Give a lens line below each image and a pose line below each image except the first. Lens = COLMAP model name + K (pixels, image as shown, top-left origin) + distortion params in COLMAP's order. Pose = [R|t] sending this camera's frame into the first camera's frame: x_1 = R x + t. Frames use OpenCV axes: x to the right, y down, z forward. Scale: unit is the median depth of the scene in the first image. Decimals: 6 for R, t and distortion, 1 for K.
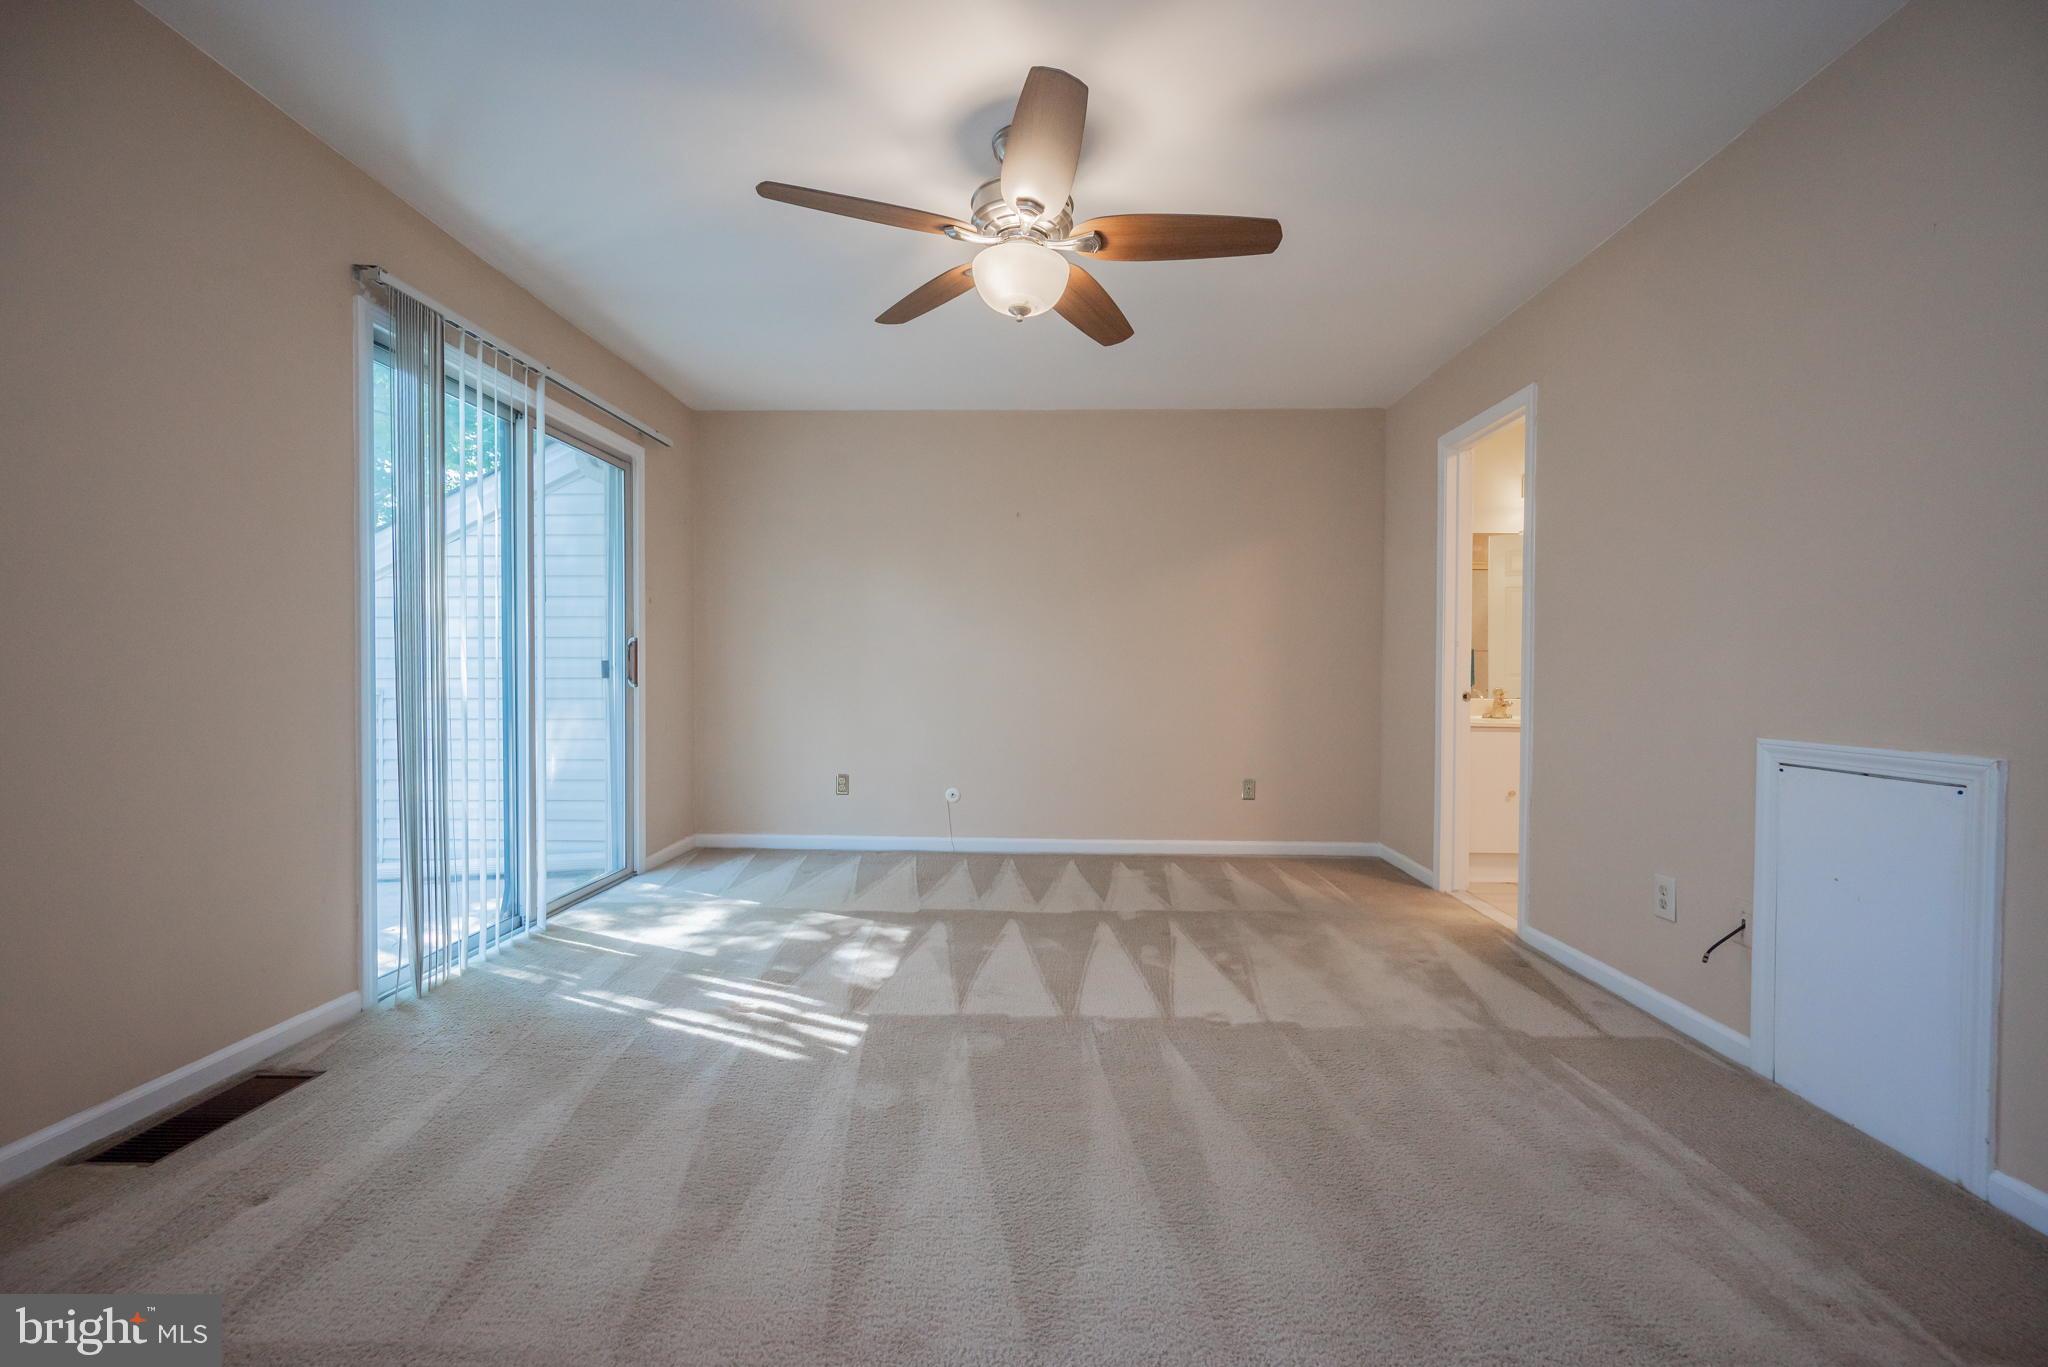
lens RADIAL K [[801.9, 0, 1028.2], [0, 801.9, 687.4], [0, 0, 1]] dist [-0.002662, -0.000065]
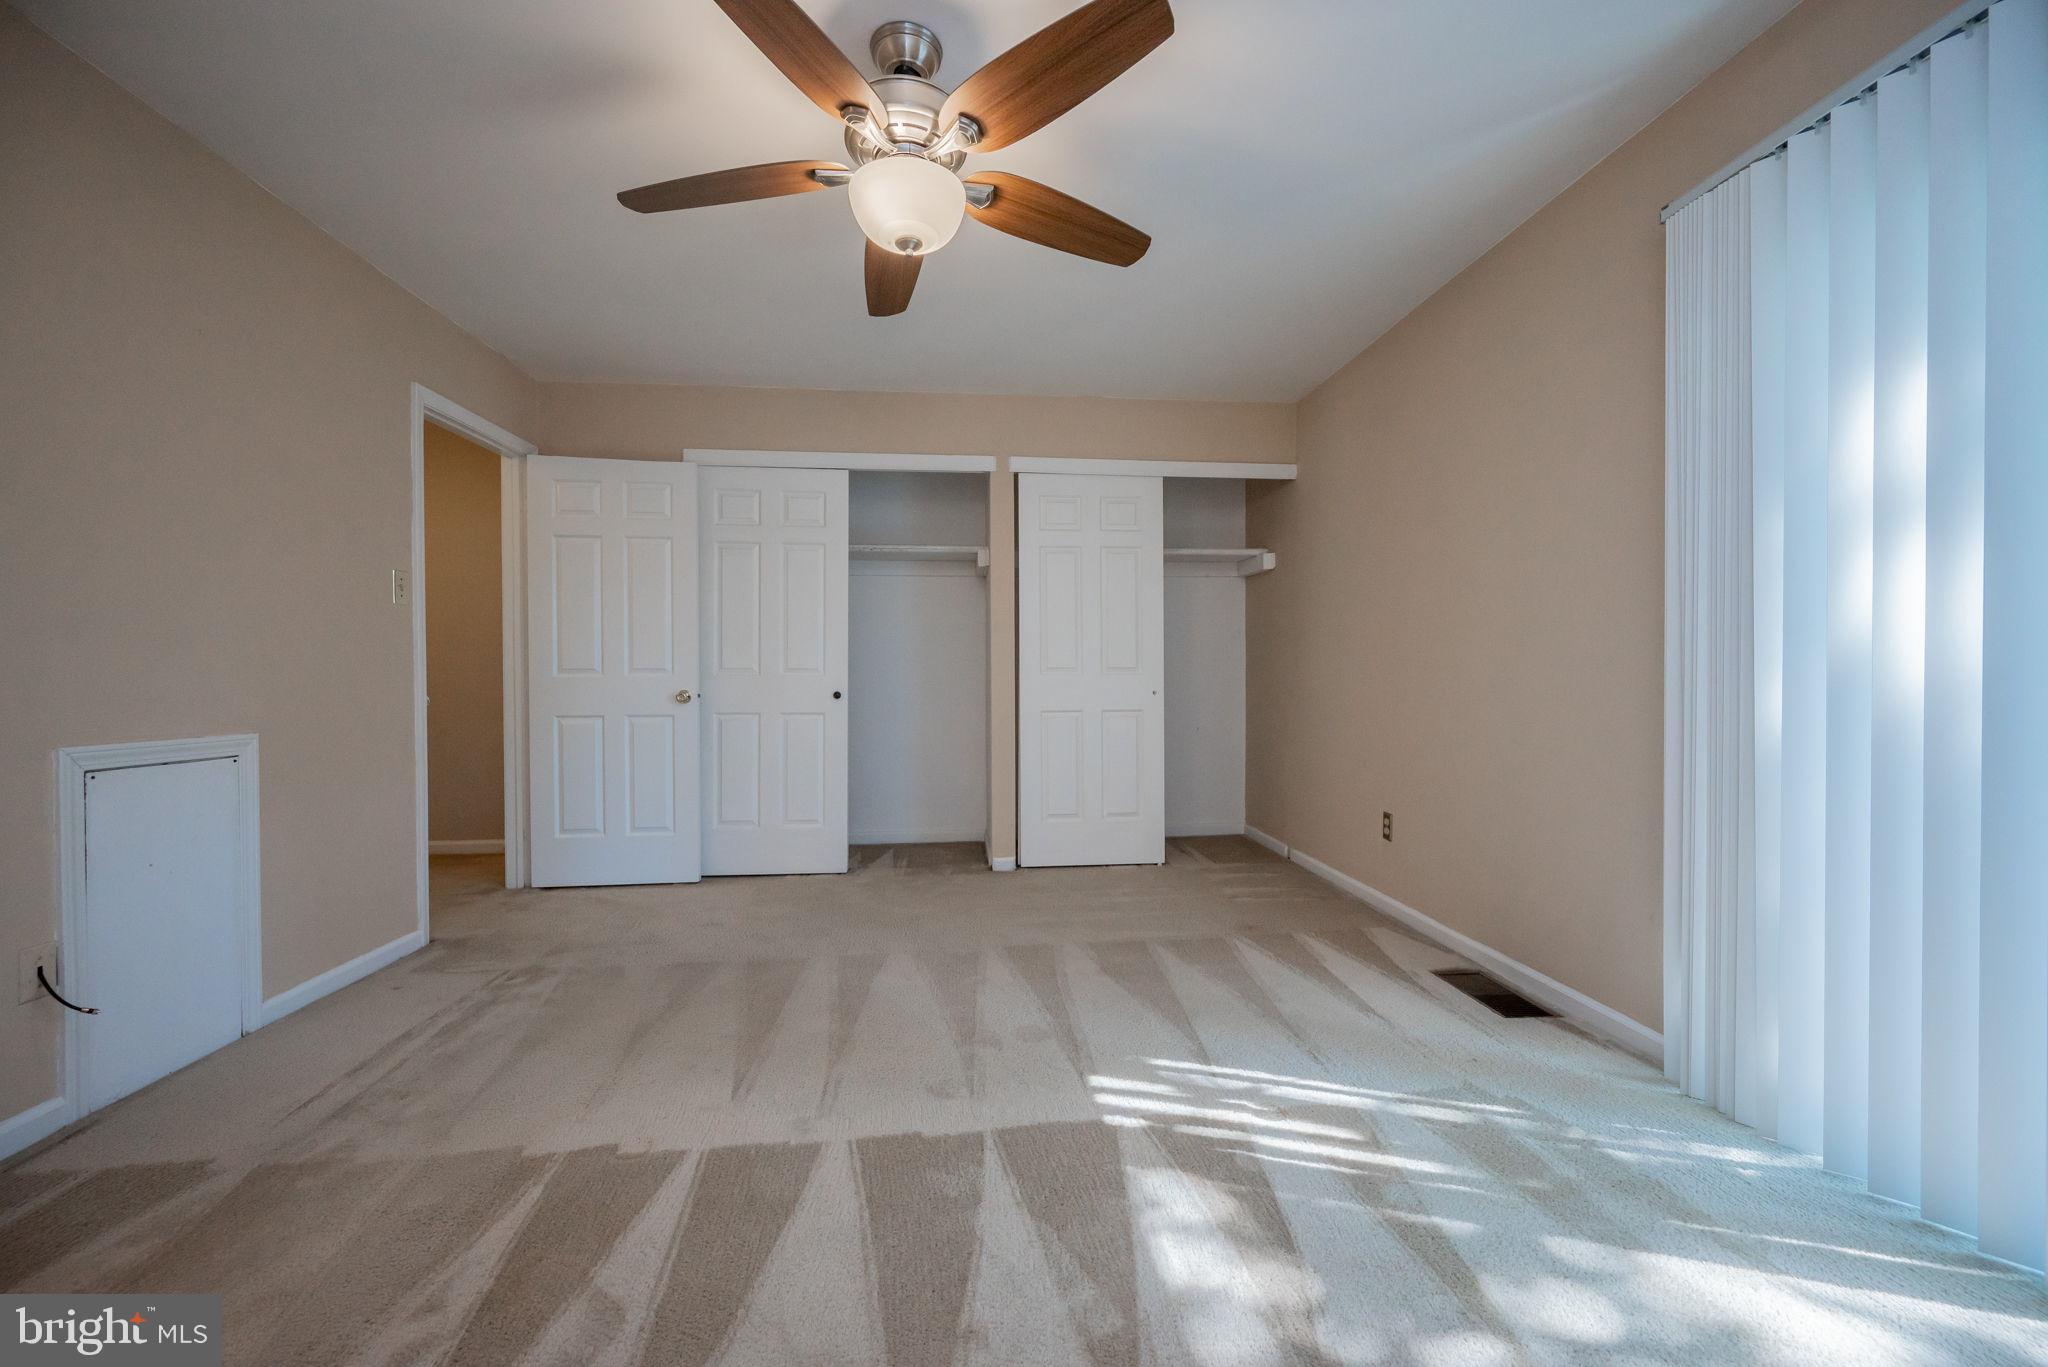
lens RADIAL K [[801.9, 0, 1031.0], [0, 801.9, 684.3], [0, 0, 1]] dist [-0.002662, -0.000065]
pose [[-0.989434, -0.004690, -0.144907, -0.007896], [-0.007032, 0.999853, 0.015652, -0.026876], [0.144812, 0.016506, -0.989322, 2.014118]]
